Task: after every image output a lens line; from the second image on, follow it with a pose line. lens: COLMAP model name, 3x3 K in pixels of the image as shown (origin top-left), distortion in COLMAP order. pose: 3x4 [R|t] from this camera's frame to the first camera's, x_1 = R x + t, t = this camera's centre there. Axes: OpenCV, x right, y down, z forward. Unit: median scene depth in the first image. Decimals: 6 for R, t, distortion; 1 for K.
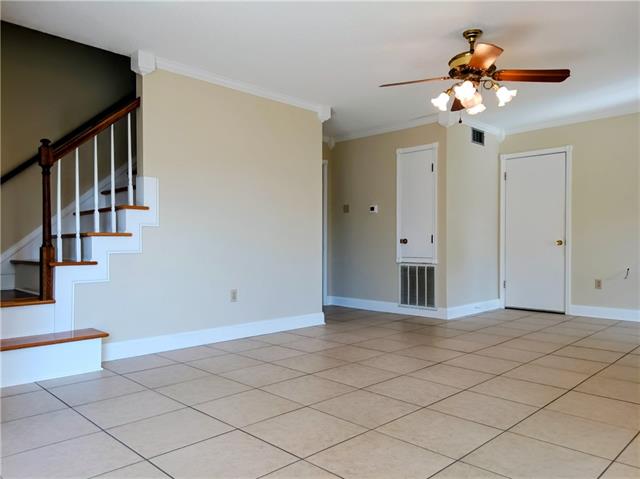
lens RADIAL K [[489.8, 0, 320.1], [0, 489.8, 243.0], [0, 0, 1]] dist [0.028505, -0.003366]
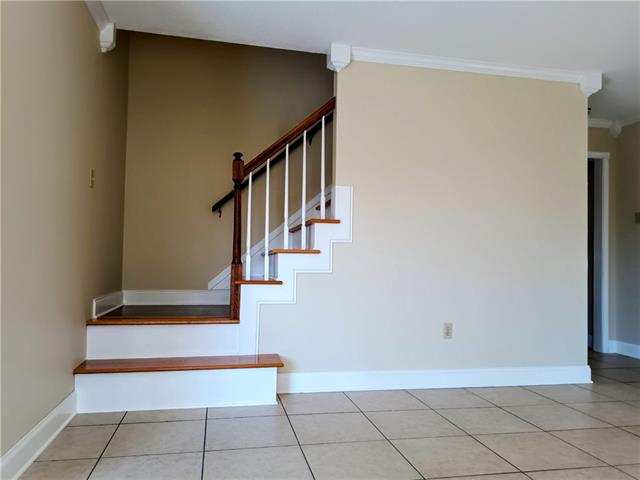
lens RADIAL K [[489.8, 0, 320.1], [0, 489.8, 243.5], [0, 0, 1]] dist [0.028505, -0.003366]
pose [[0.837956, -0.001265, -0.545736, 0.093257], [-0.018641, 0.999347, -0.030938, -0.004747], [0.545419, 0.036098, 0.837386, 0.258953]]
